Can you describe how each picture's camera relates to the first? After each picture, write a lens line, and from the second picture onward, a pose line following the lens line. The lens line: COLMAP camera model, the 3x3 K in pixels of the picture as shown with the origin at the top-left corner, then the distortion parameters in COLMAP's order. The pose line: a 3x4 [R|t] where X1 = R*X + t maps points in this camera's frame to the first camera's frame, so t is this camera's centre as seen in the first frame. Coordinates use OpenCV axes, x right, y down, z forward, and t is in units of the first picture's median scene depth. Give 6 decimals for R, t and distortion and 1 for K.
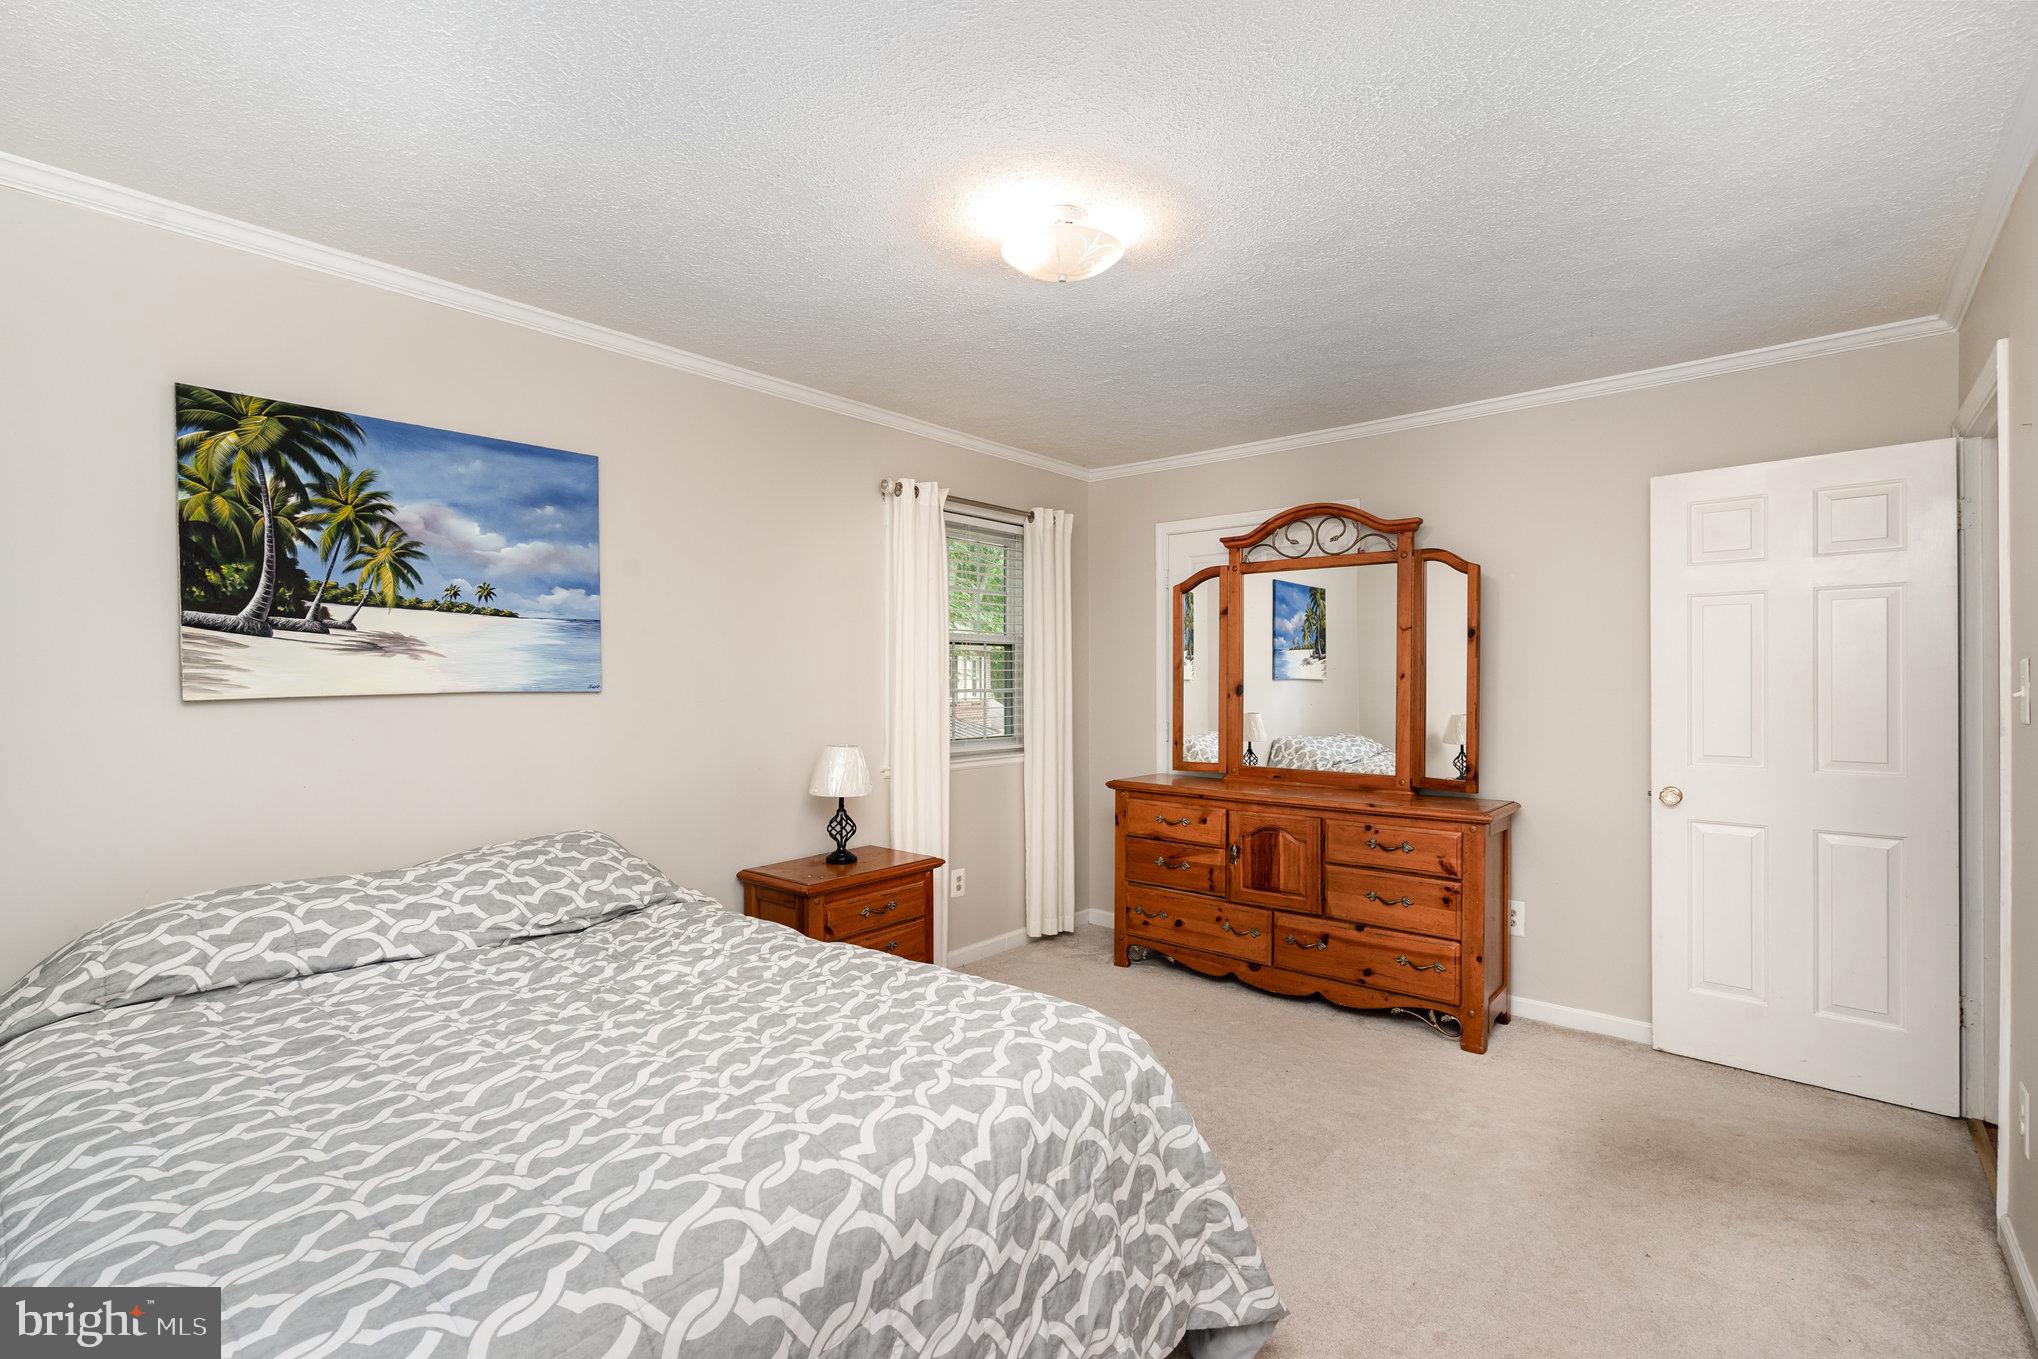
lens RADIAL K [[923.4, 0, 1016.6], [0, 923.4, 679.8], [0, 0, 1]] dist [0.002880, 0.001380]
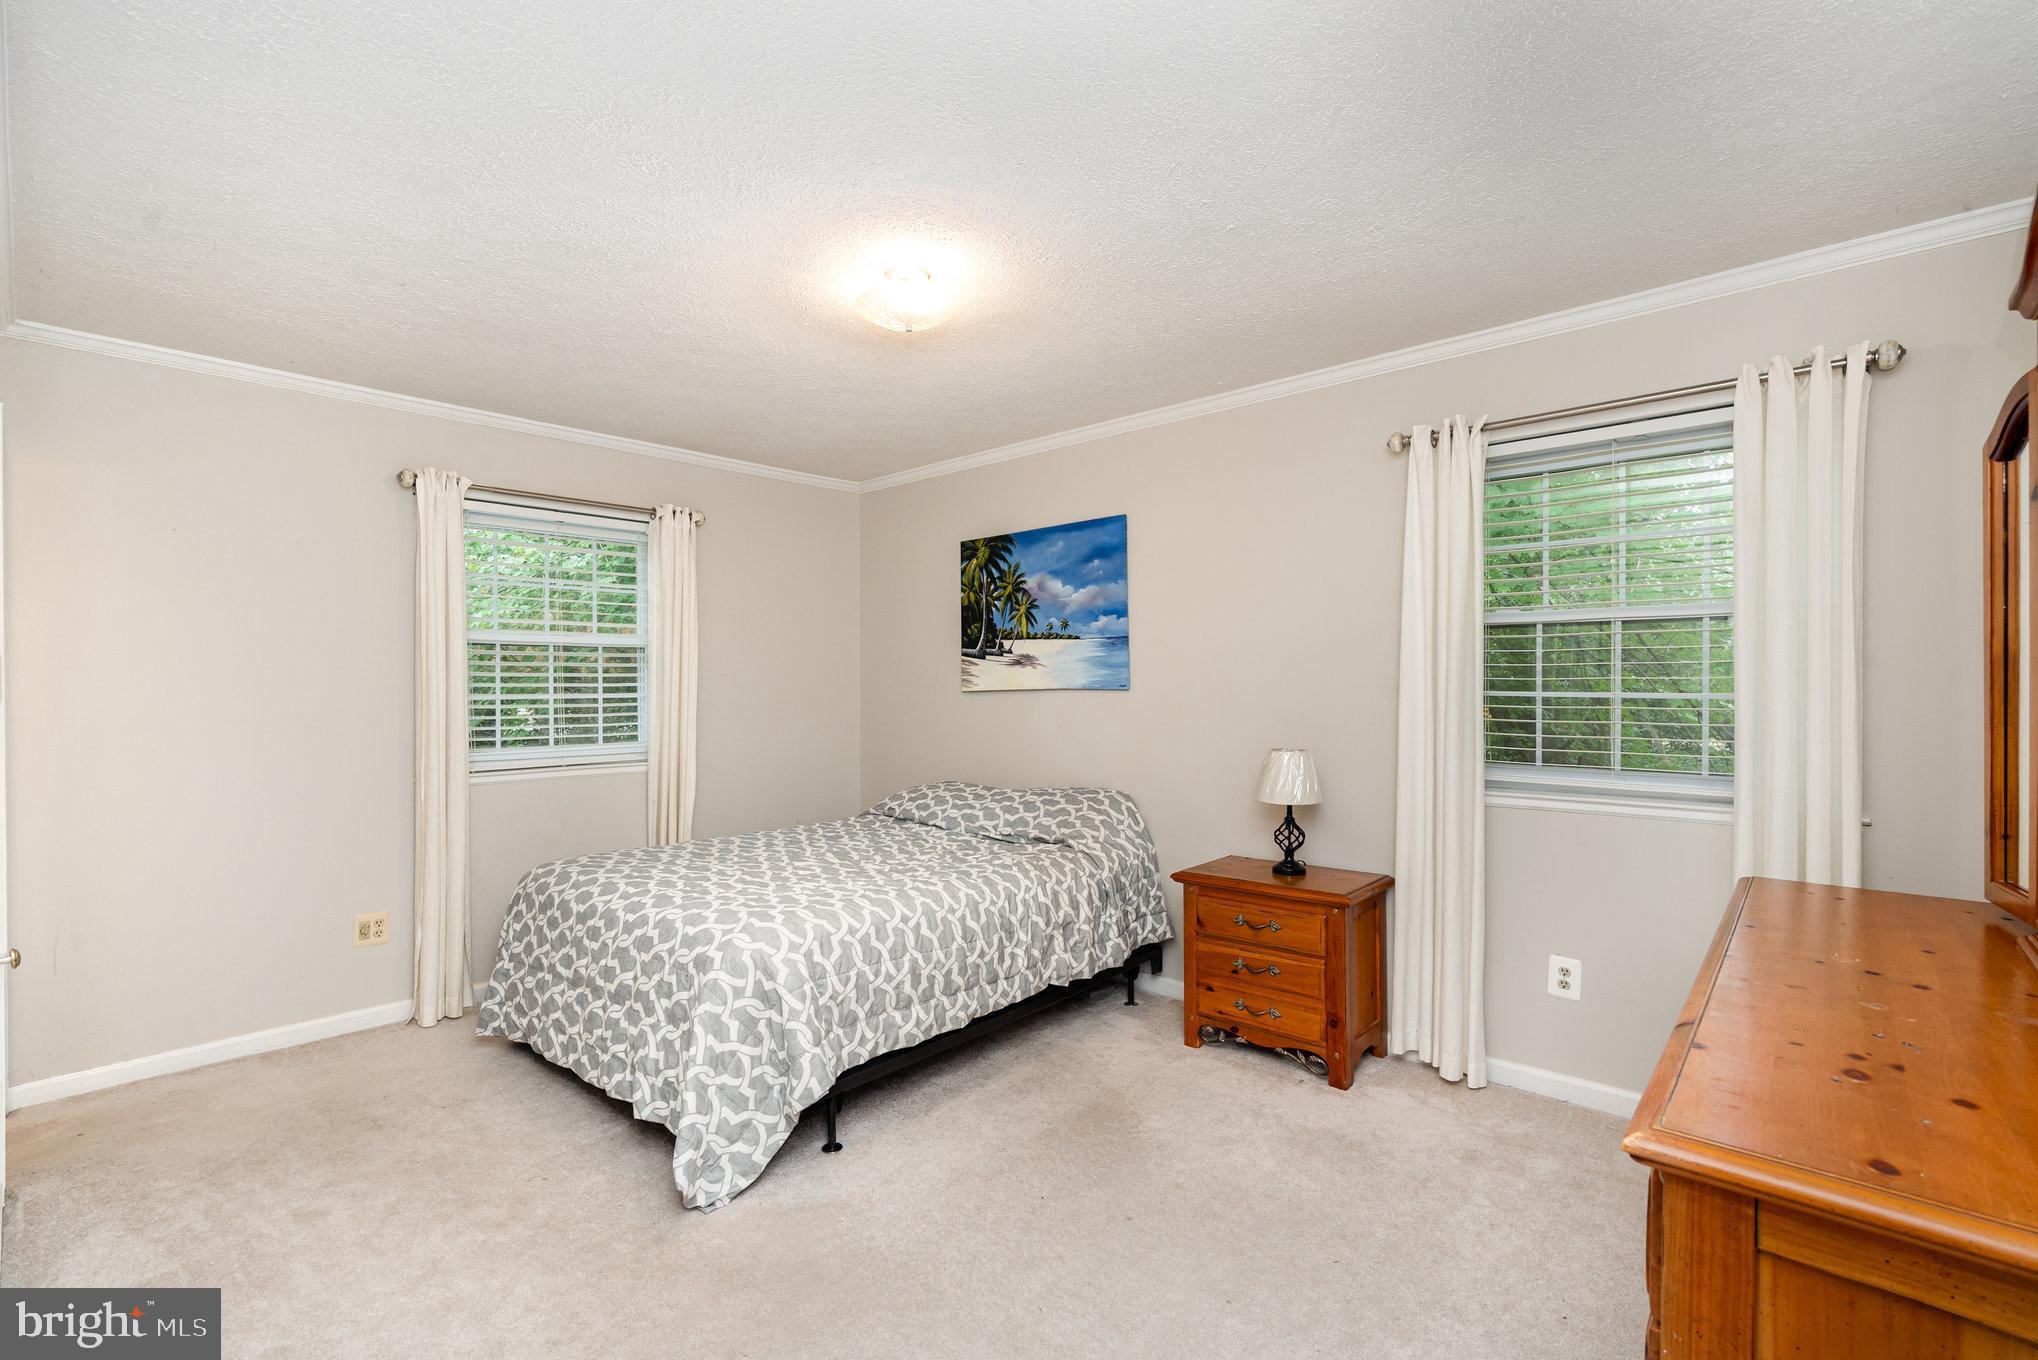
lens RADIAL K [[923.4, 0, 1015.8], [0, 923.4, 685.7], [0, 0, 1]] dist [0.002880, 0.001380]
pose [[-0.026085, 0.000377, -0.999660, 1.039138], [0.001174, 0.999999, 0.000346, 0.007940], [0.999659, -0.001164, -0.026085, 1.017500]]
